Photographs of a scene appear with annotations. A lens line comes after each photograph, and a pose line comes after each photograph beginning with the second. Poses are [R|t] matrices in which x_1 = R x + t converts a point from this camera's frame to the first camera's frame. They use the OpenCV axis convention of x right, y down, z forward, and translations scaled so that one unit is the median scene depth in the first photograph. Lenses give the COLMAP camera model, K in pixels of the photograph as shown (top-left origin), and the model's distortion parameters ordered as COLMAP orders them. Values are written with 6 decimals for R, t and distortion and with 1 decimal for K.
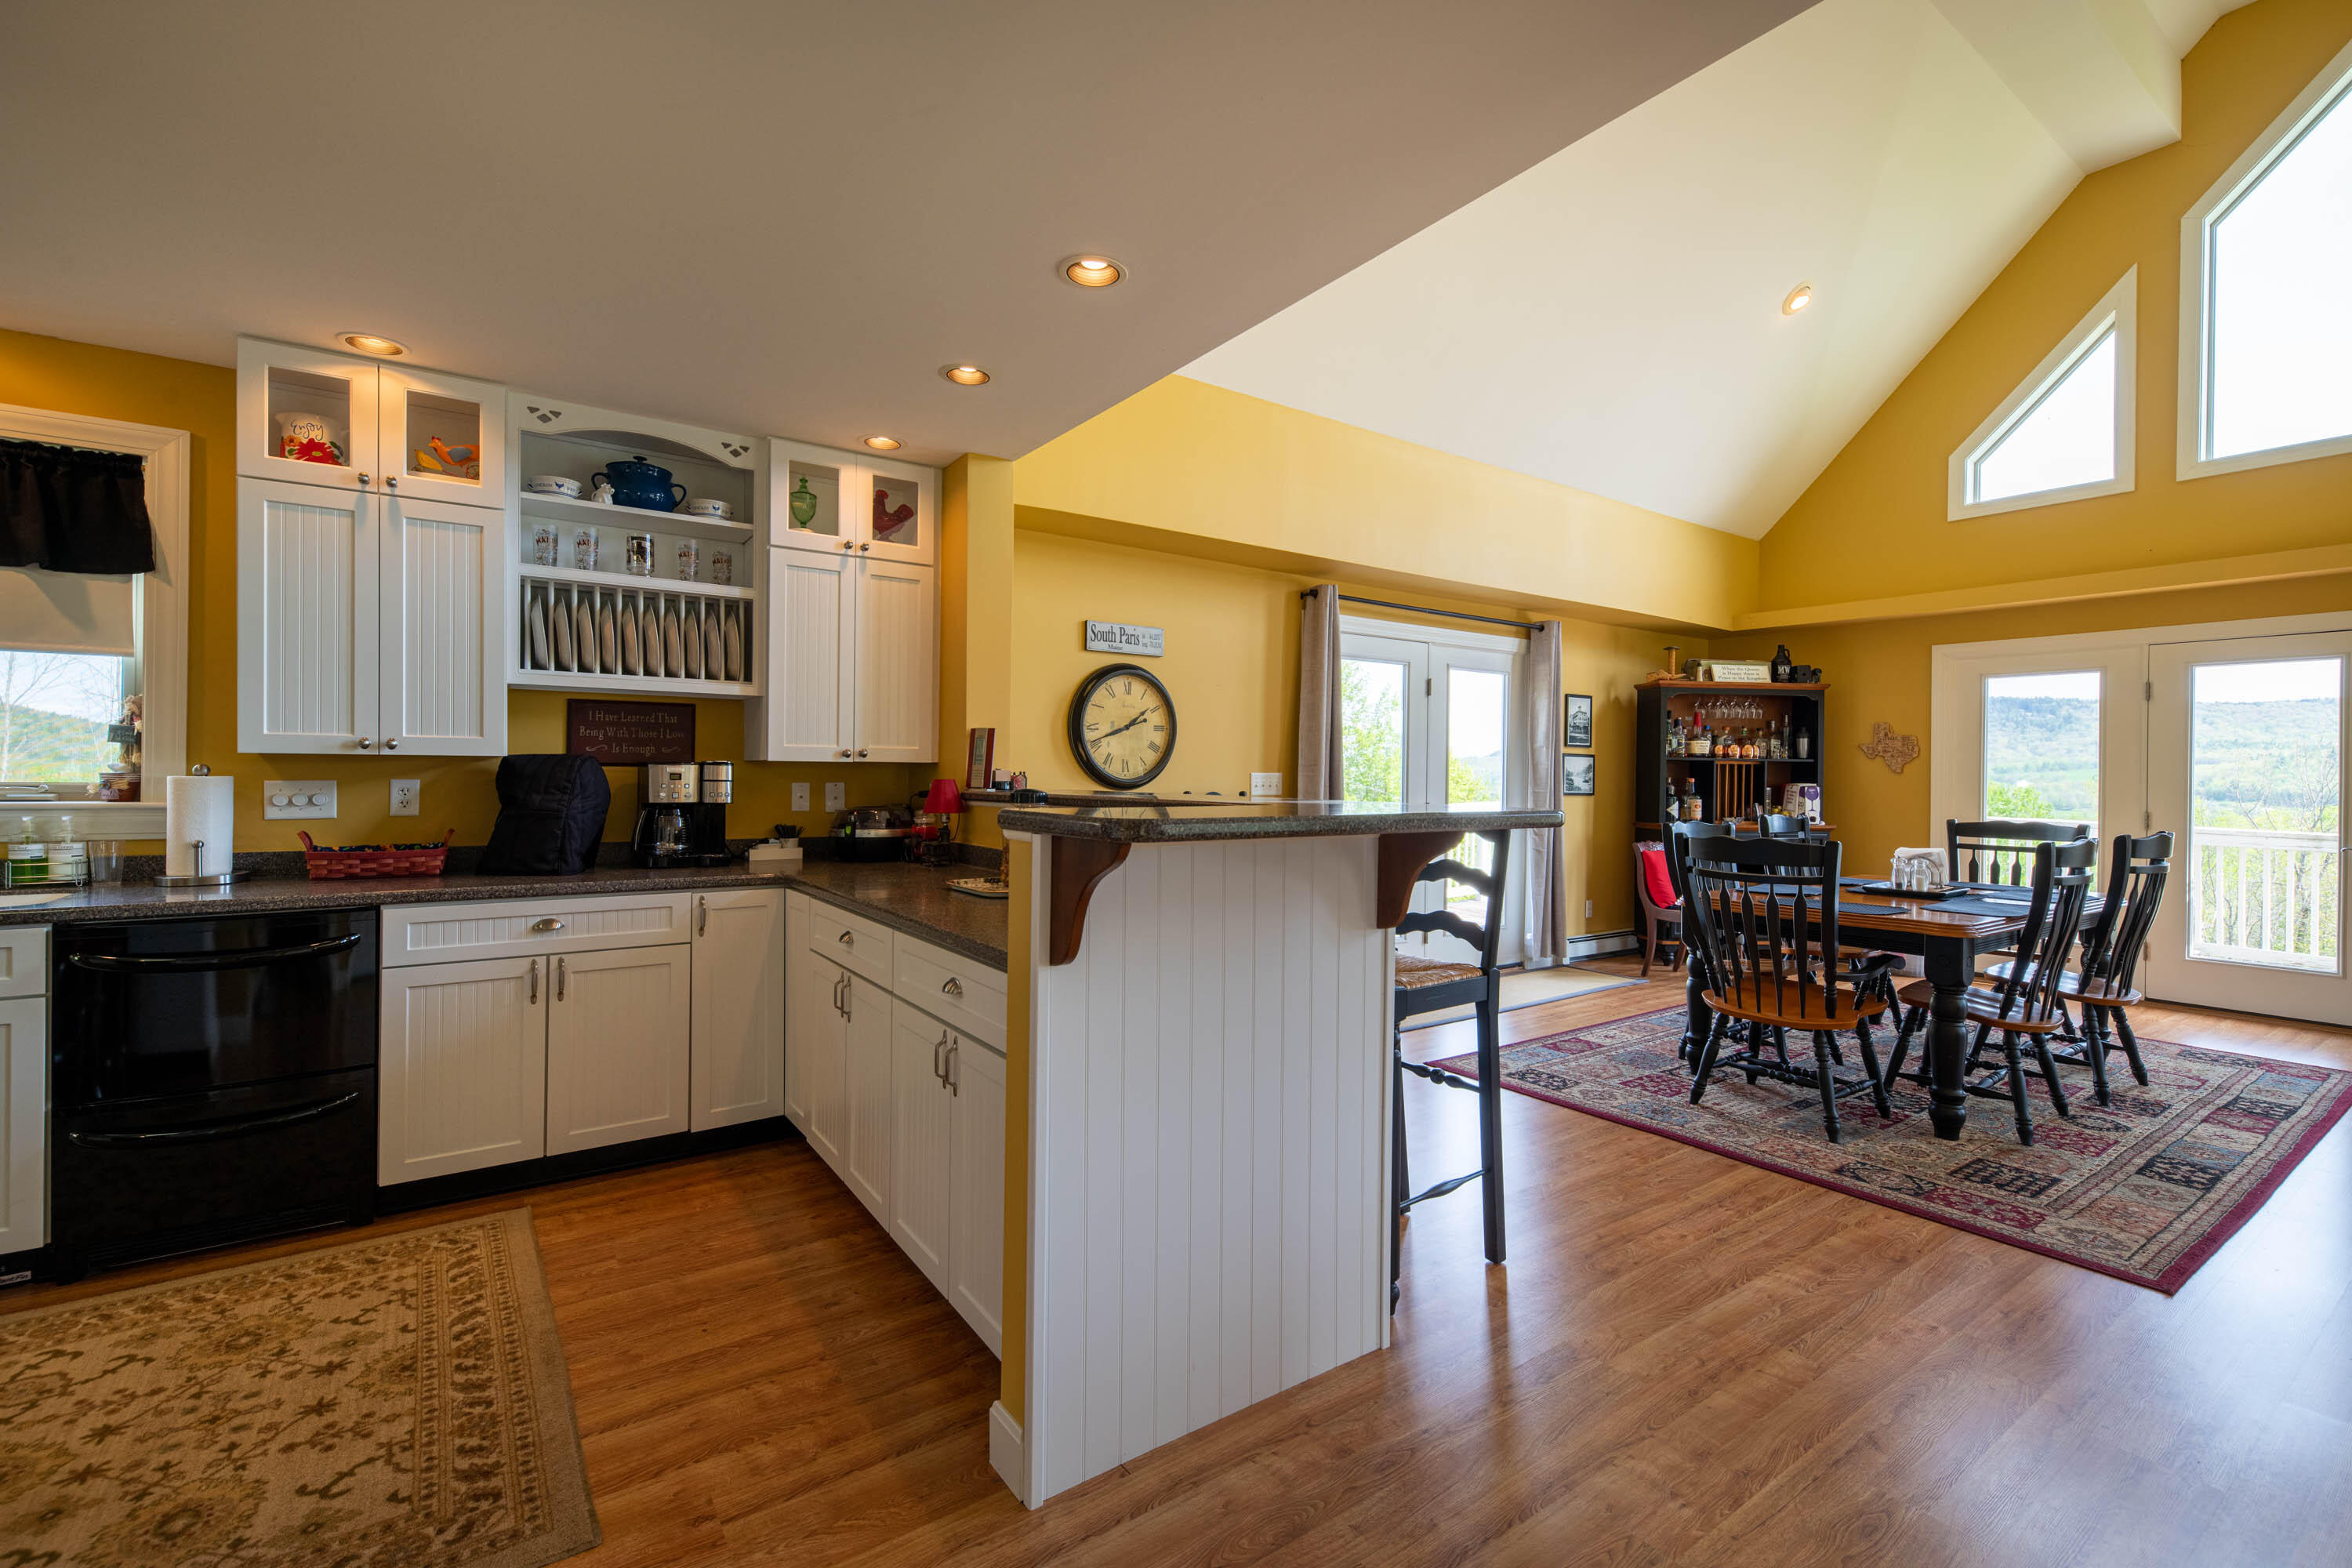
lens RADIAL K [[995.9, 0, 1166.1], [0, 995.9, 778.7], [0, 0, 1]] dist [0.007725, -0.003169]
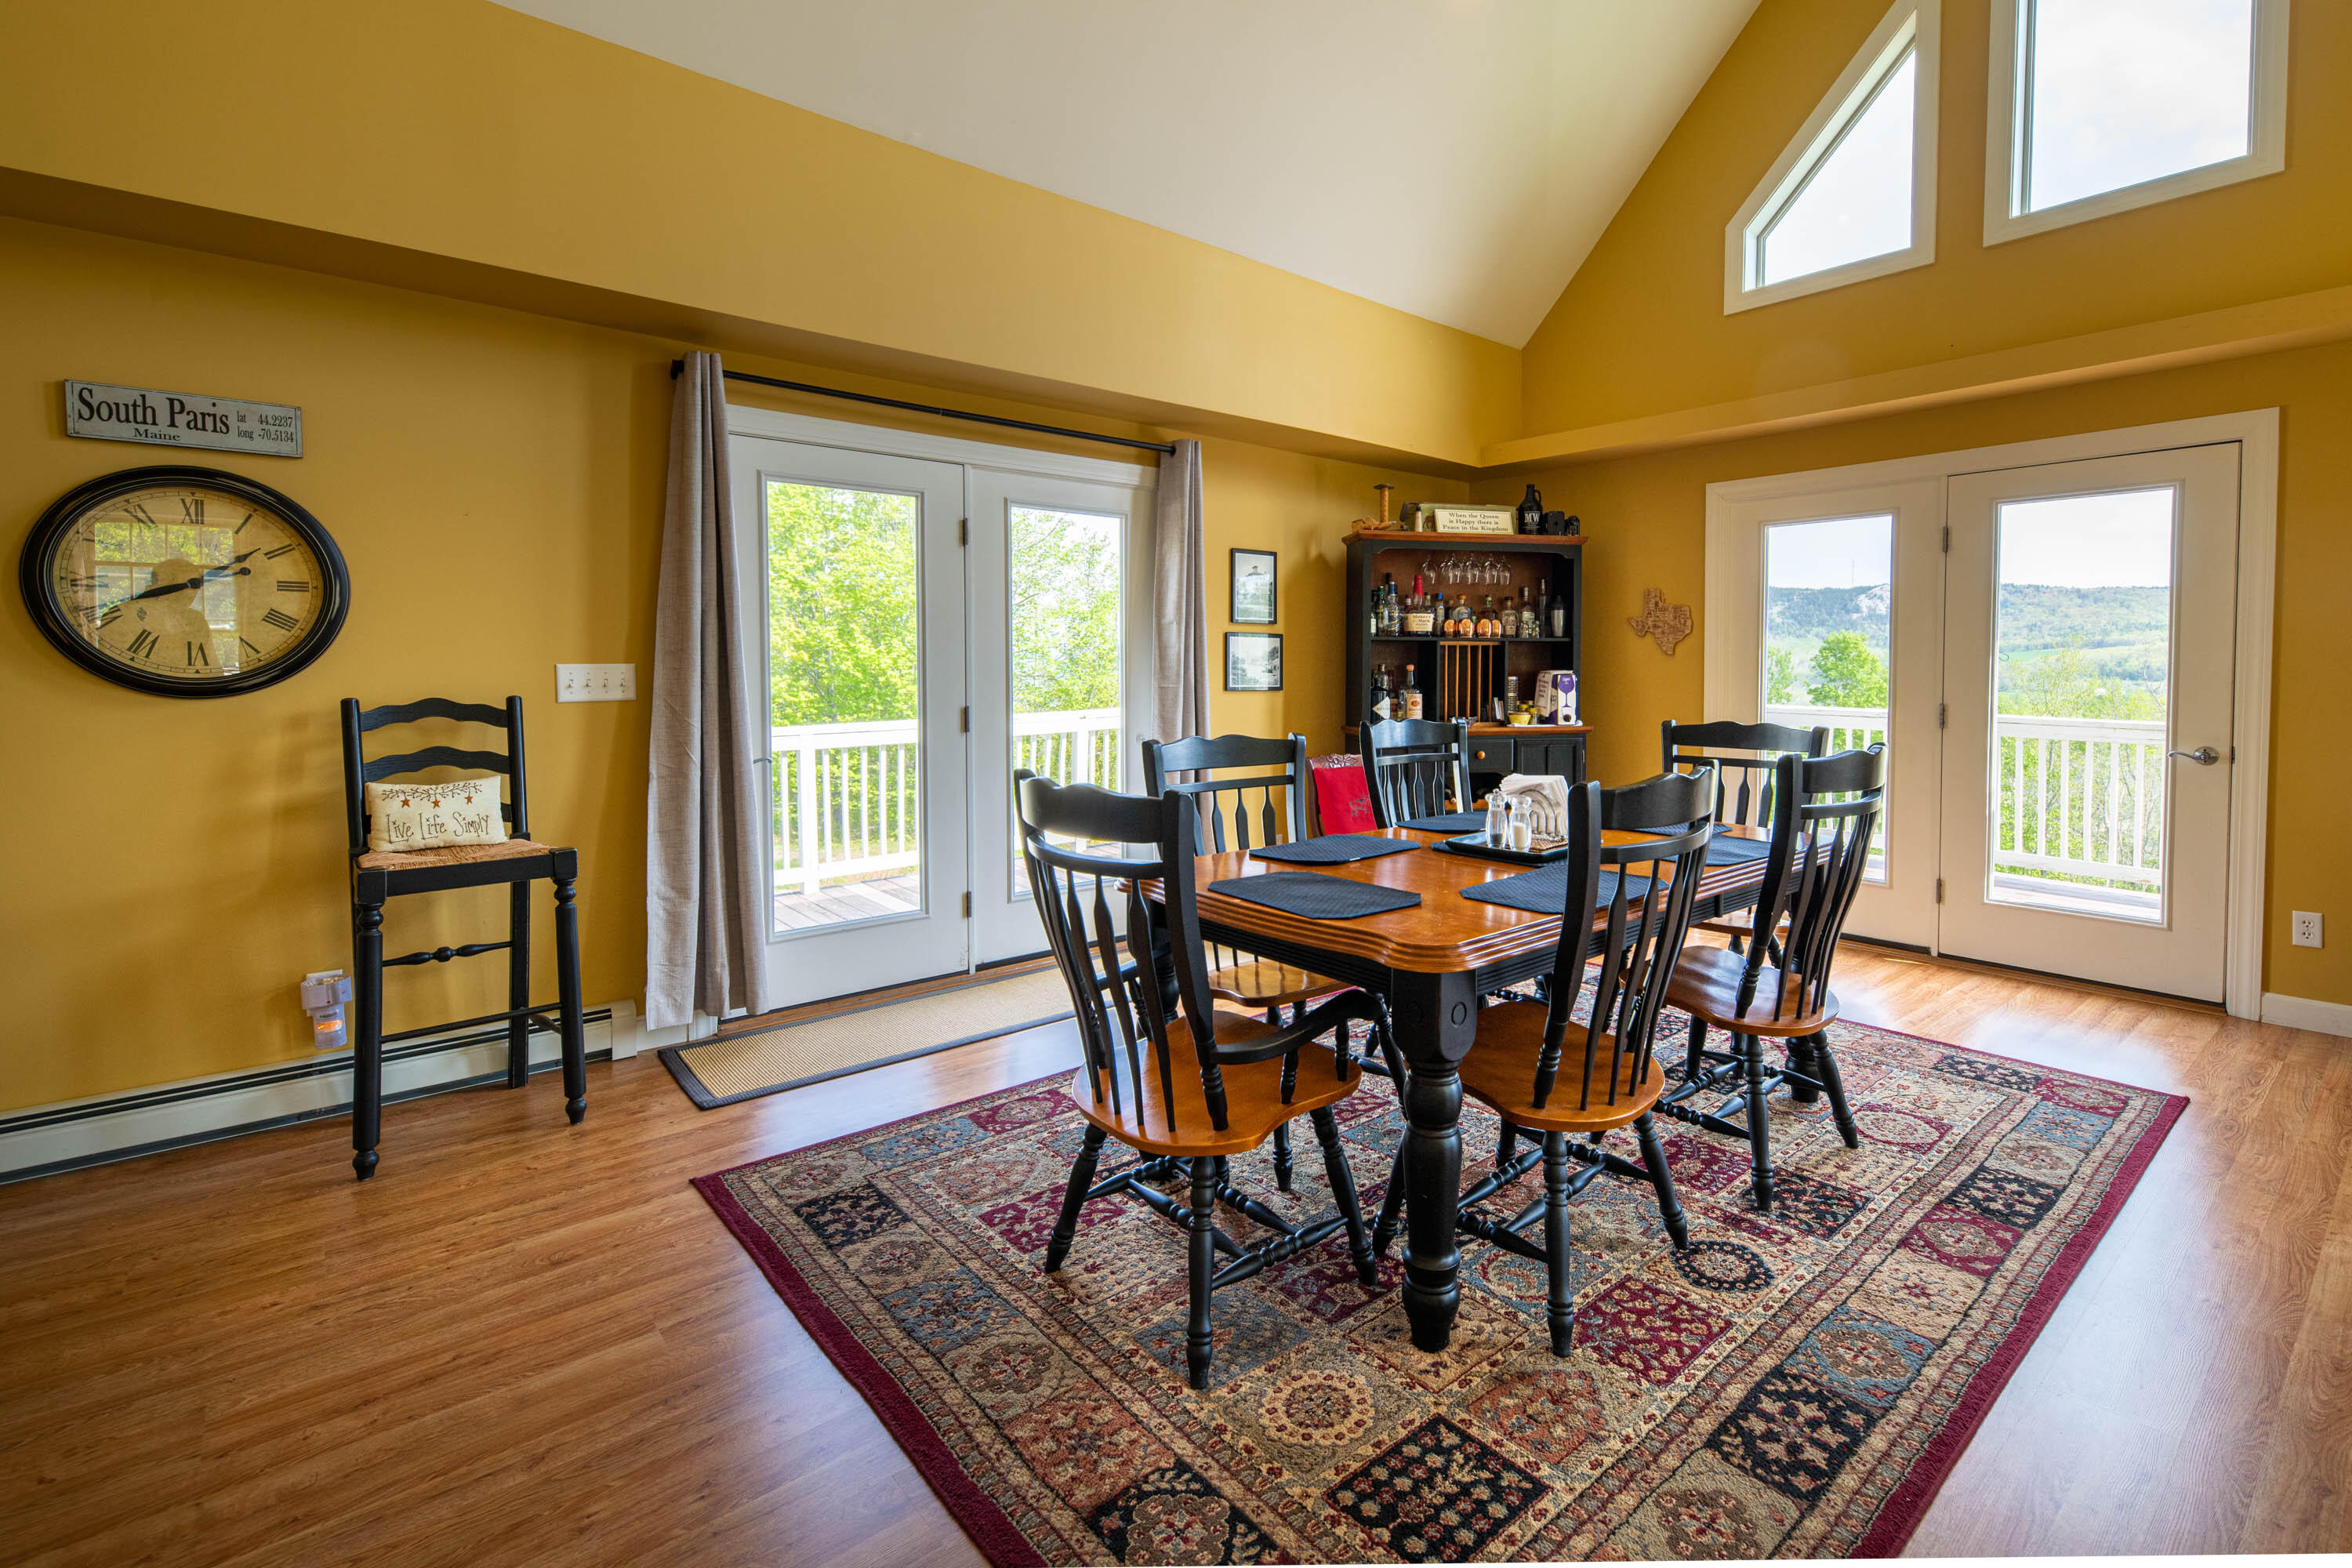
lens RADIAL K [[1080.2, 0, 1243.5], [0, 1080.2, 704.3], [0, 0, 1]] dist [0.007851, 0.001267]
pose [[0.992080, -0.015610, 0.124635, 0.370921], [0.011582, 0.999389, 0.032976, 0.001083], [-0.125074, -0.031271, 0.991655, 0.273589]]
